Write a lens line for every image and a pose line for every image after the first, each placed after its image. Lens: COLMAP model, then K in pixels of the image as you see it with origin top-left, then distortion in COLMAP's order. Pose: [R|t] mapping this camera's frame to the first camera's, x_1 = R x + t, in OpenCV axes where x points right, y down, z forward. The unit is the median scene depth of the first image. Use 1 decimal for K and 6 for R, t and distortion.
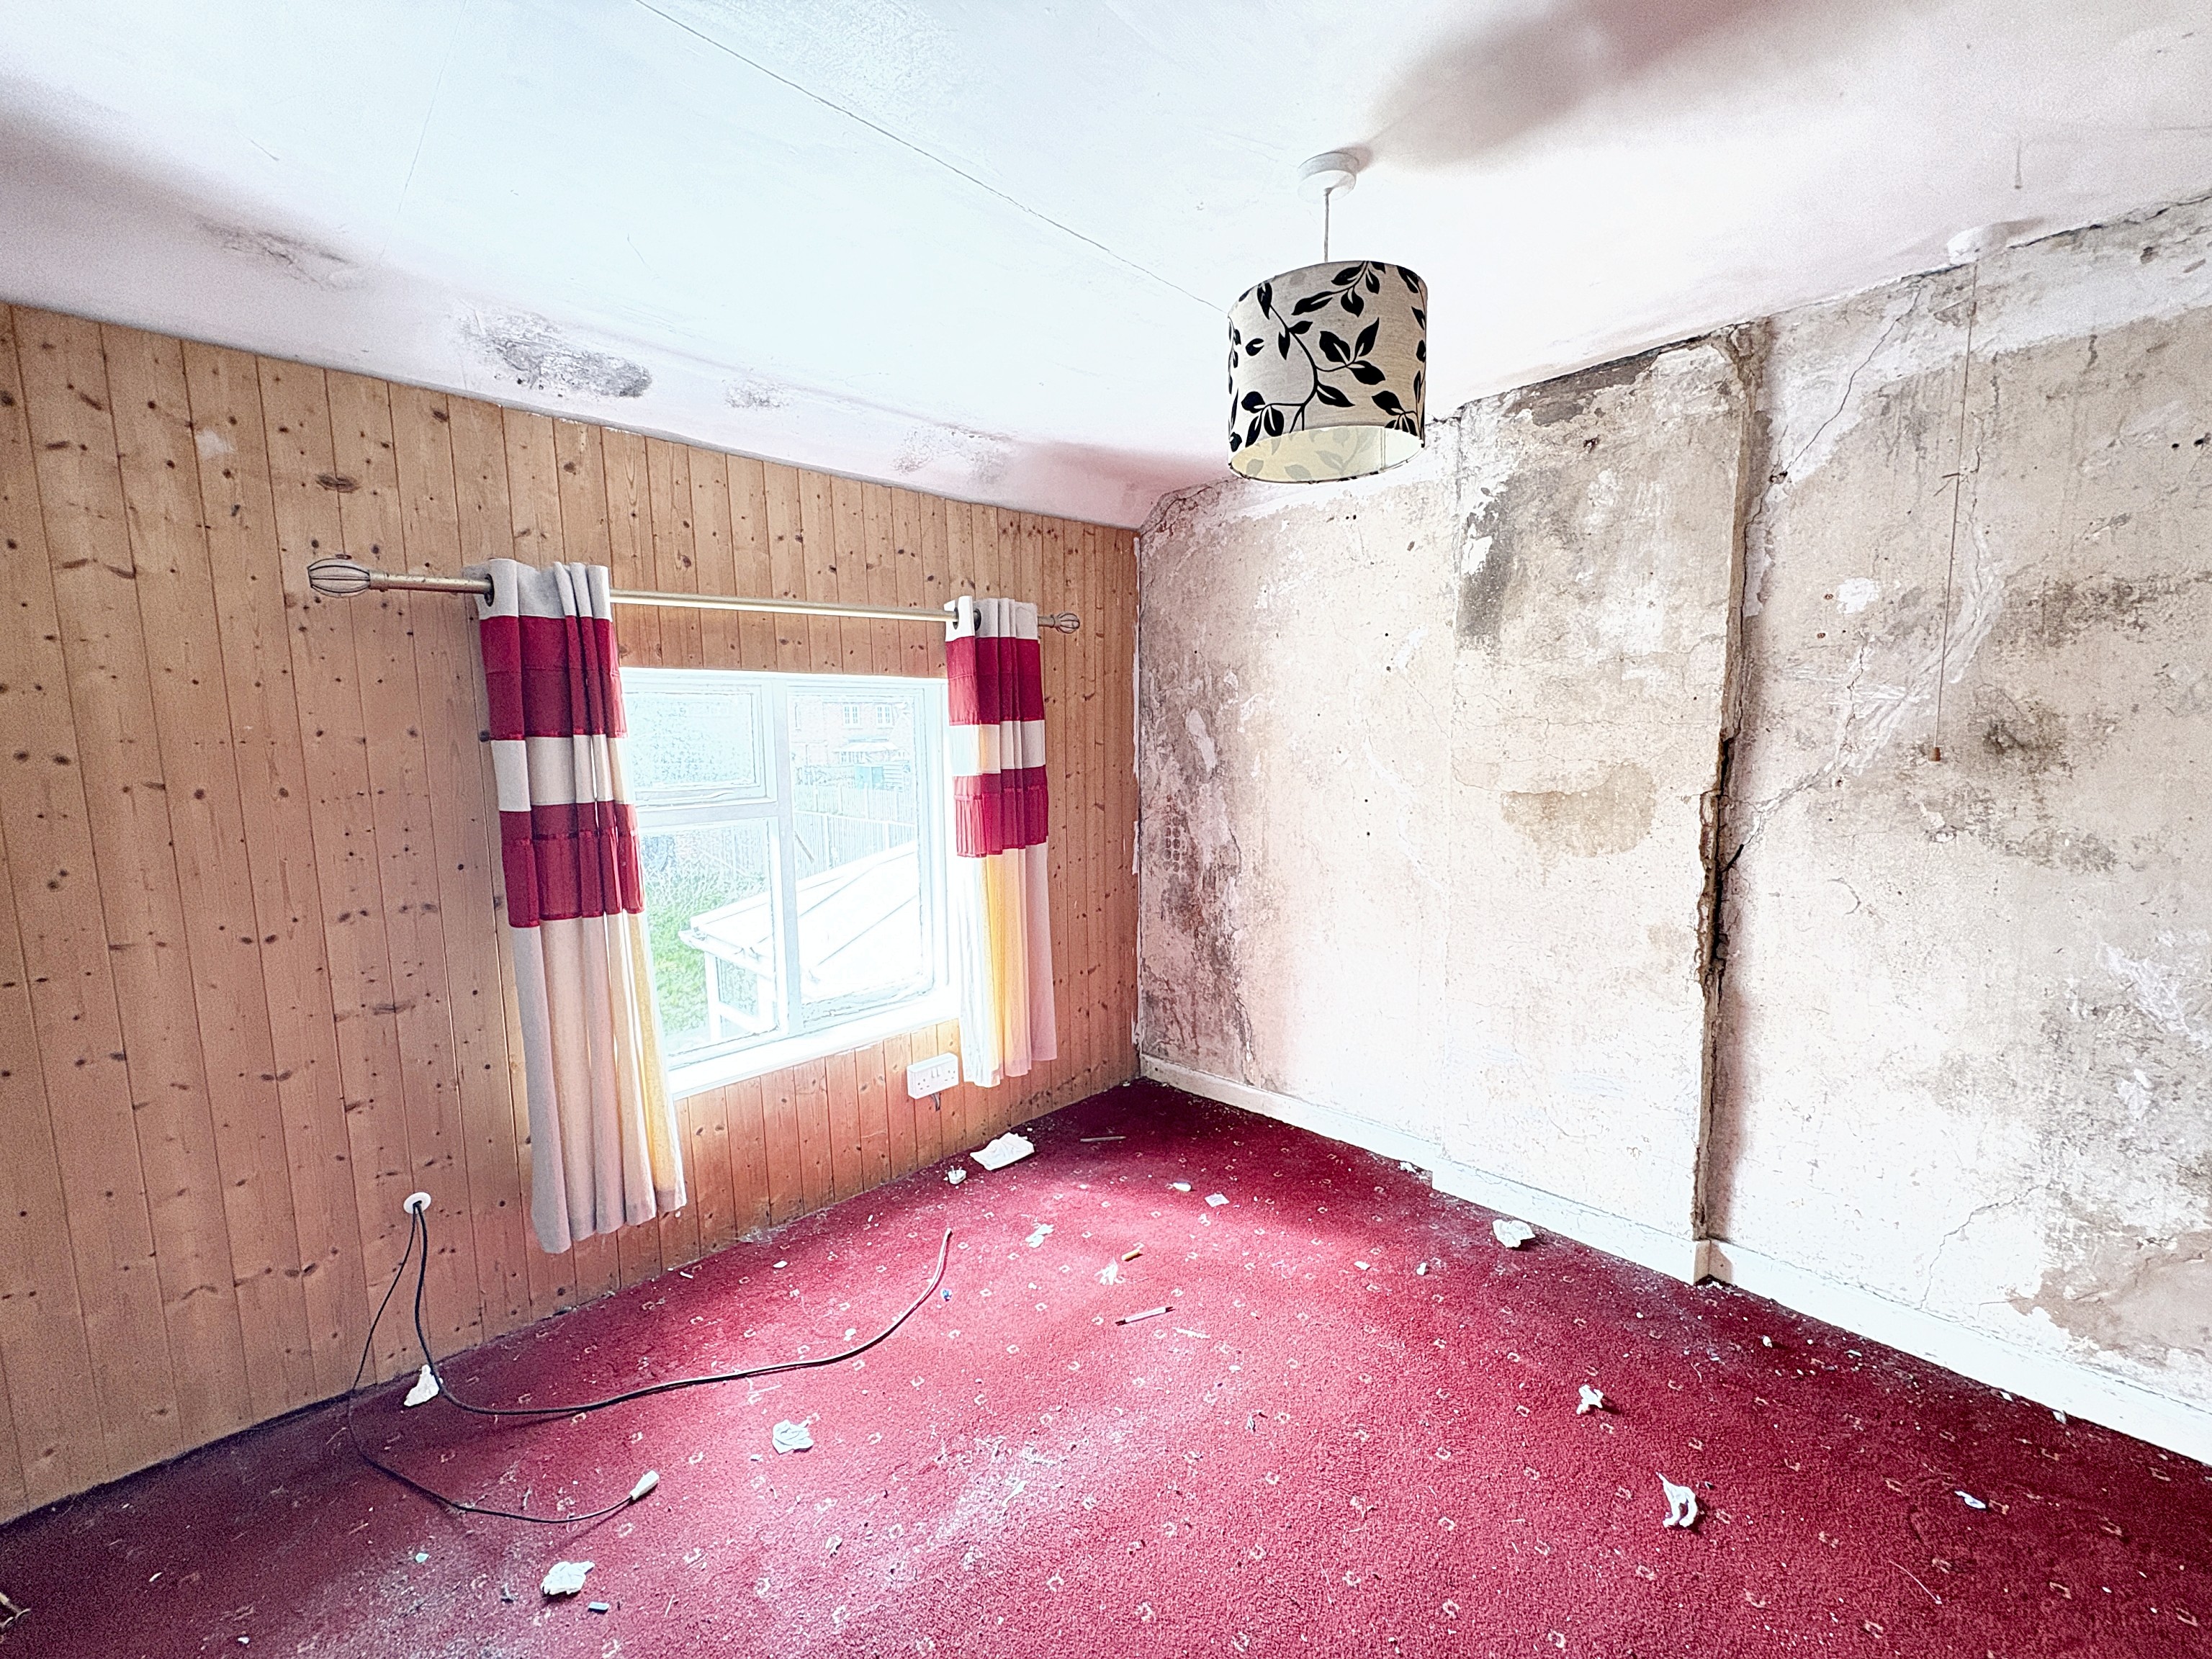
lens RADIAL K [[864.0, 0, 1103.9], [0, 864.0, 826.2], [0, 0, 1]] dist [0.000219, 0.000486]
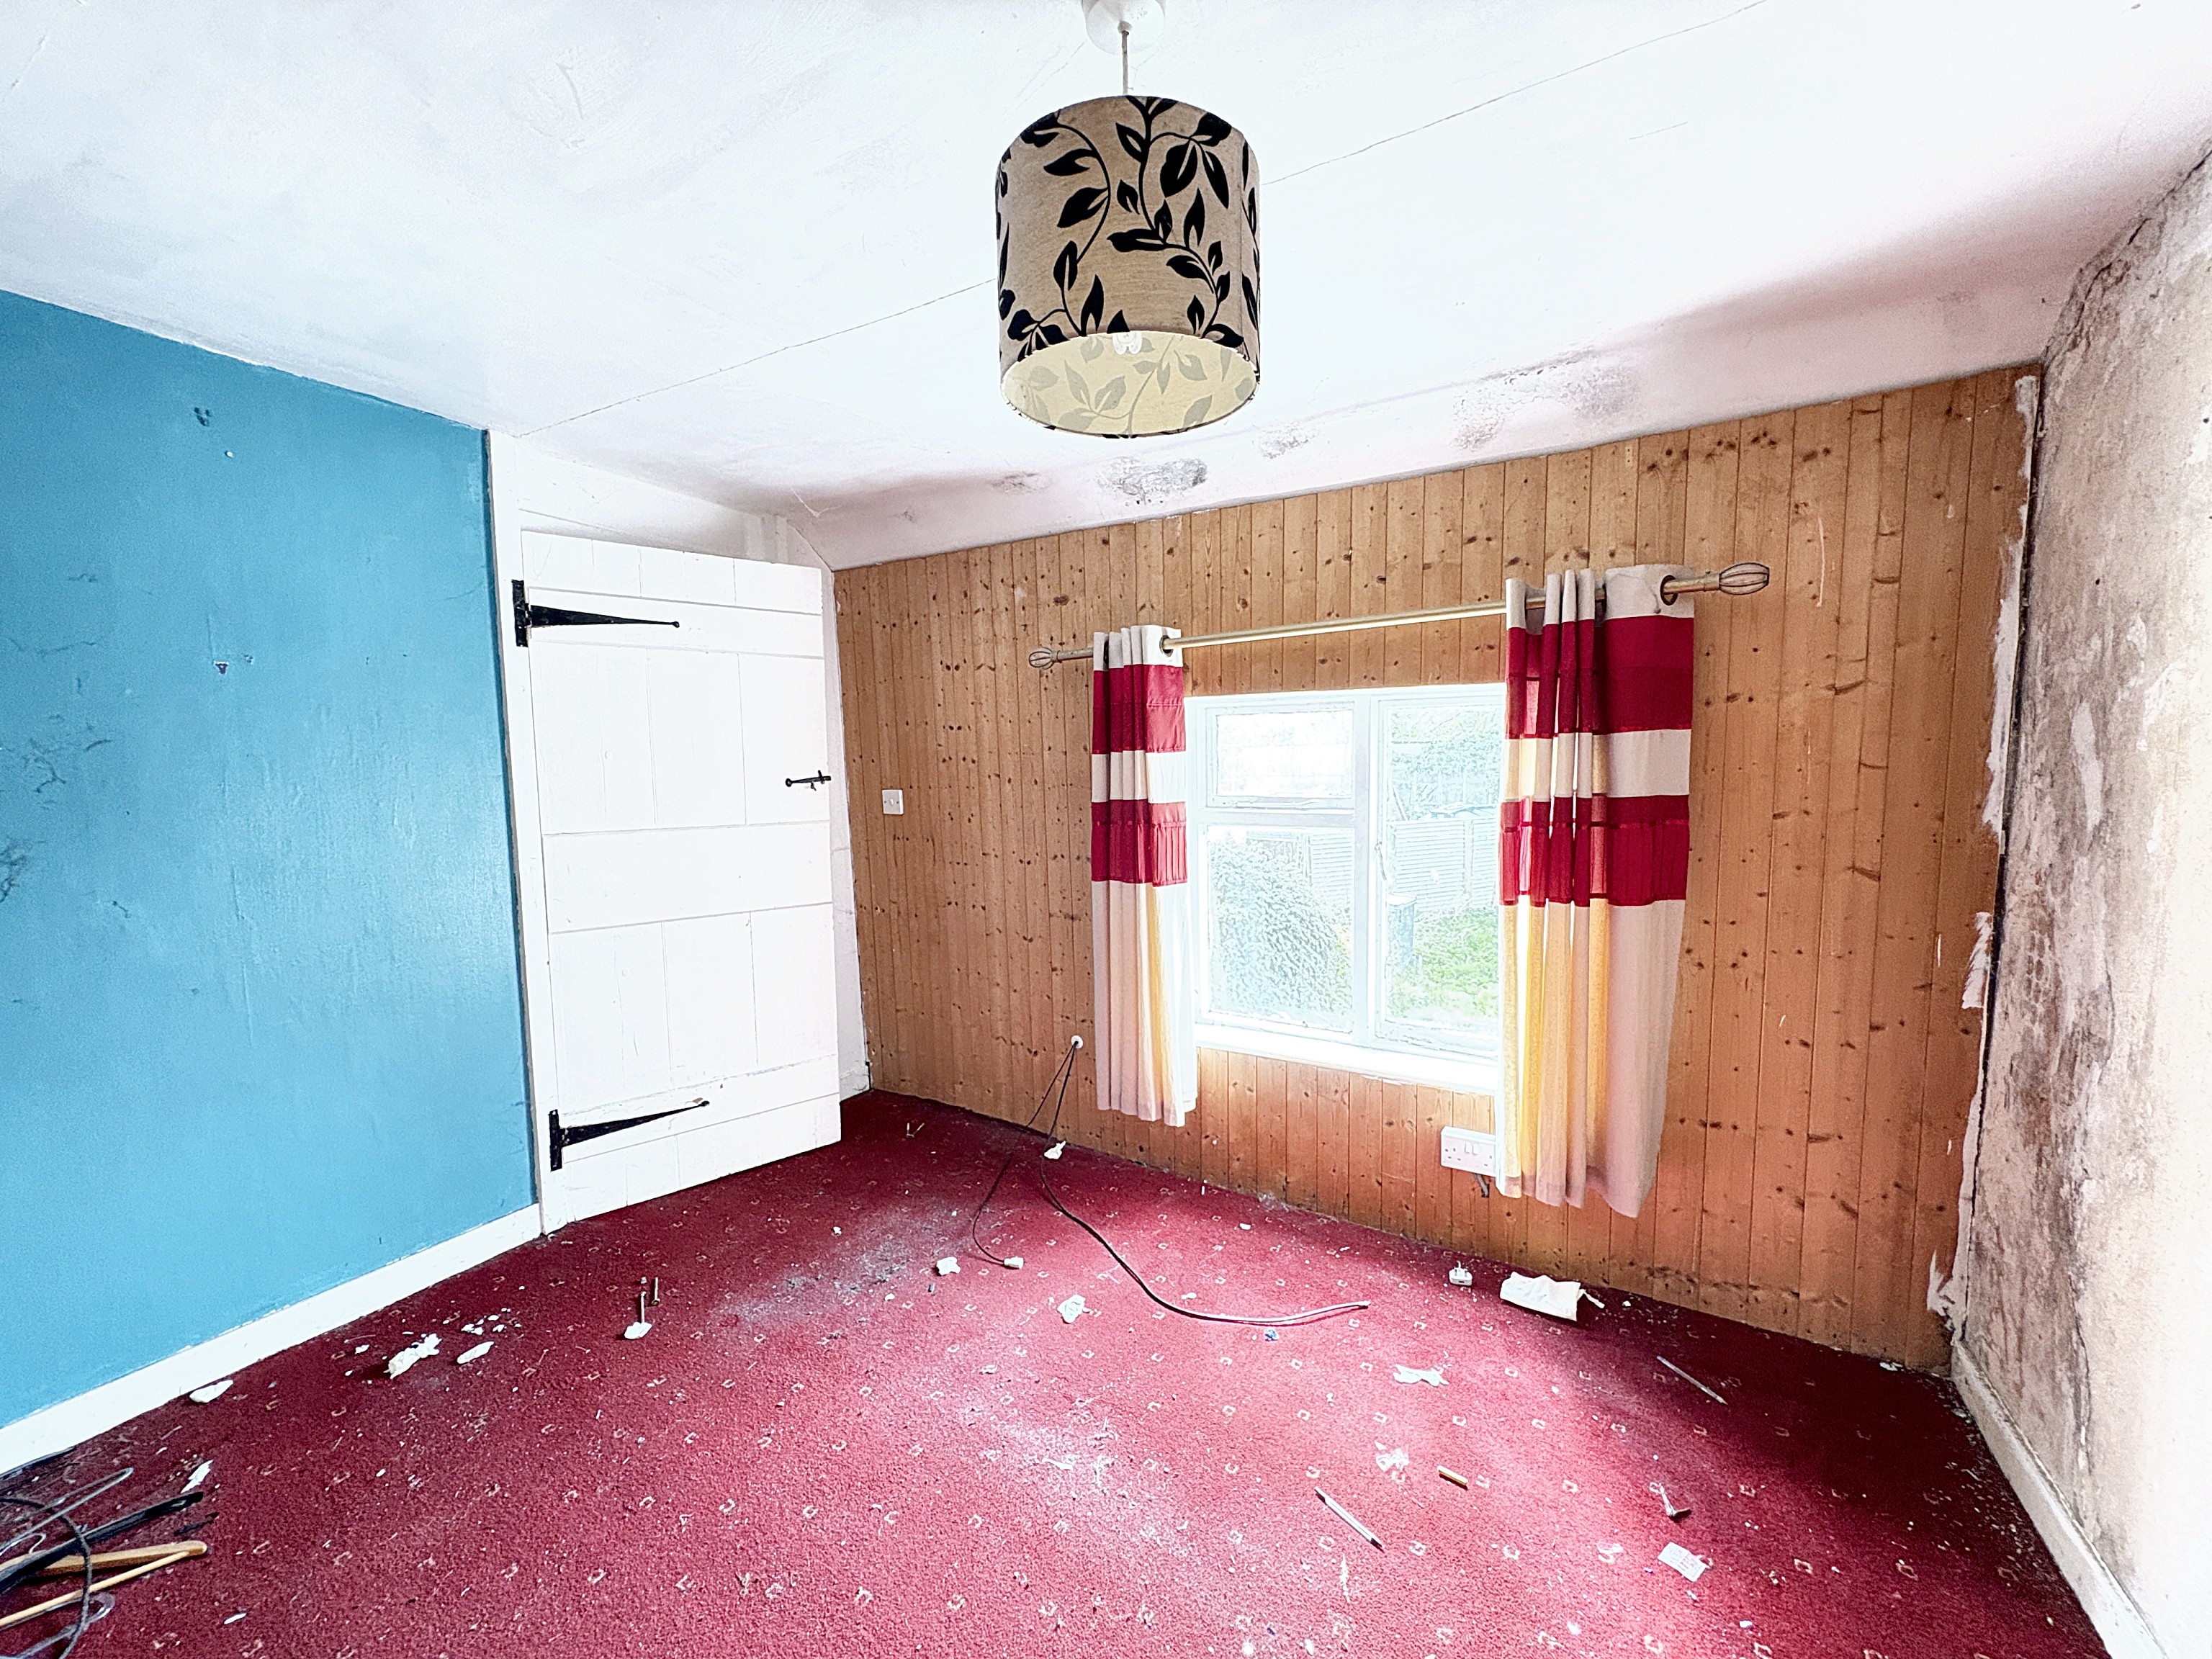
lens RADIAL K [[864.0, 0, 1103.9], [0, 864.0, 826.2], [0, 0, 1]] dist [0.000219, 0.000486]
pose [[0.270026, 0.096029, -0.958052, 0.520798], [-0.097382, 0.992636, 0.072048, -0.057963], [0.957916, 0.073842, 0.277389, 0.422430]]
